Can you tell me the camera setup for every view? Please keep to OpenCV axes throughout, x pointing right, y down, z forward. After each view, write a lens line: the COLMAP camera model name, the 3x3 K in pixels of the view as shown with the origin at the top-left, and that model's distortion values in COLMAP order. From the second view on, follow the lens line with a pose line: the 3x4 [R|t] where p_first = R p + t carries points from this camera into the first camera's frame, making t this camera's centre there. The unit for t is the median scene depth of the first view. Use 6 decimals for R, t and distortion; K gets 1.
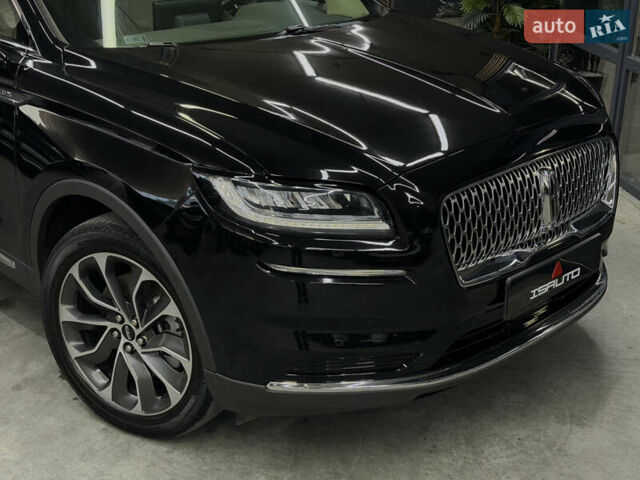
lens RADIAL K [[881.0, 0, 320.0], [0, 881.0, 240.0], [0, 0, 1]] dist [0.155376, -0.072948]
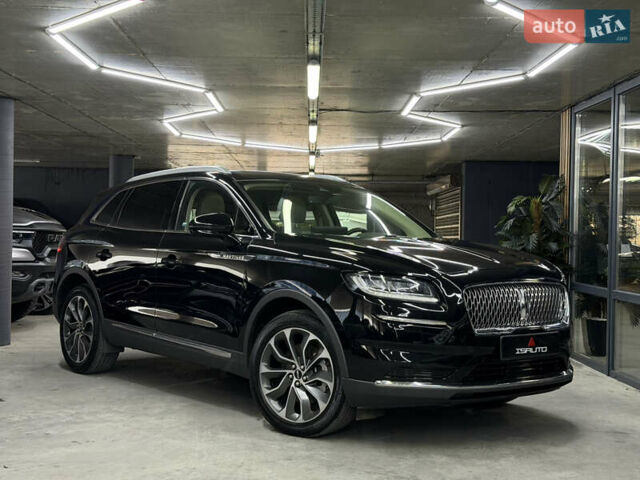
lens RADIAL K [[881.0, 0, 320.0], [0, 881.0, 240.0], [0, 0, 1]] dist [0.155376, -0.072948]
pose [[0.995542, 0.015686, -0.093006, -0.003693], [-0.048095, 0.932671, -0.357506, 0.501515], [0.081137, 0.360386, 0.929268, -0.811130]]
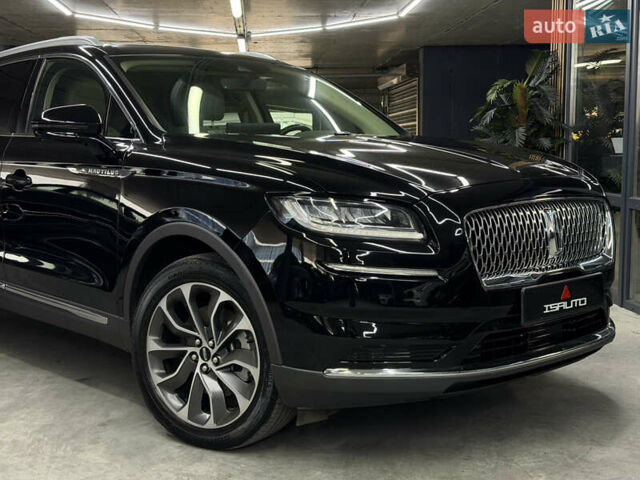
lens RADIAL K [[881.0, 0, 320.0], [0, 881.0, 240.0], [0, 0, 1]] dist [0.155376, -0.072948]
pose [[0.999377, -0.008241, -0.034304, -0.020459], [-0.000814, 0.966693, -0.255938, 0.261171], [0.035271, 0.255807, 0.966084, -0.178058]]
